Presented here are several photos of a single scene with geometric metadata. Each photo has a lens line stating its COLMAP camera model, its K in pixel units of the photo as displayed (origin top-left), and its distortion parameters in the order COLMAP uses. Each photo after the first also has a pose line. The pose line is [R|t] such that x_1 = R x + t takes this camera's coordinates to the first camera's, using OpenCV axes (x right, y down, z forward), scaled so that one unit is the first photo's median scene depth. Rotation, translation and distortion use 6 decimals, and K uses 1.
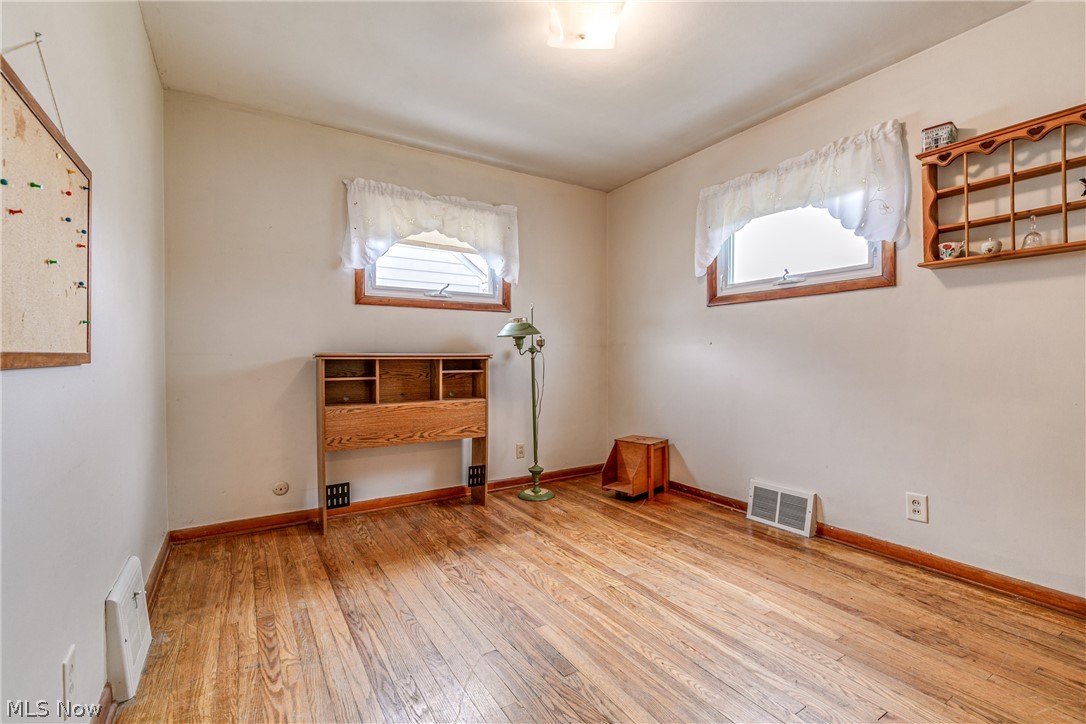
lens RADIAL K [[489.5, 0, 550.0], [0, 489.5, 359.9], [0, 0, 1]] dist [0.005756, -0.000996]
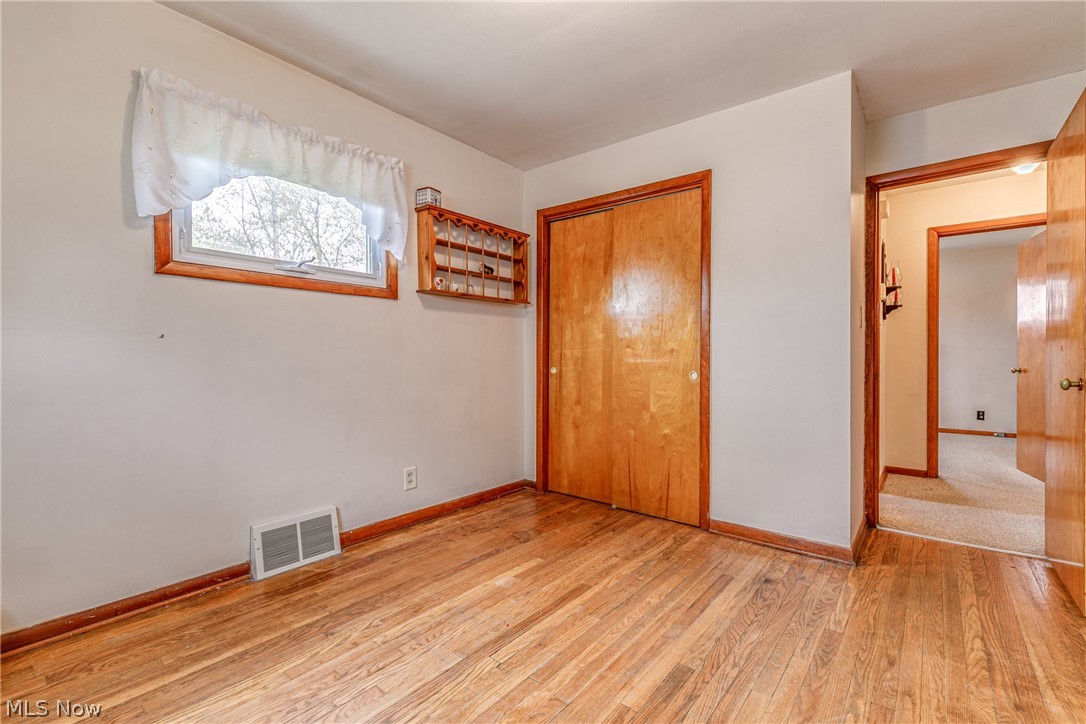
lens RADIAL K [[489.5, 0, 550.8], [0, 489.5, 359.2], [0, 0, 1]] dist [0.005756, -0.000996]
pose [[-0.333145, -0.000447, 0.942876, -0.534160], [0.007053, 0.999971, 0.002966, -0.006717], [-0.942849, 0.007638, -0.333132, 1.030128]]
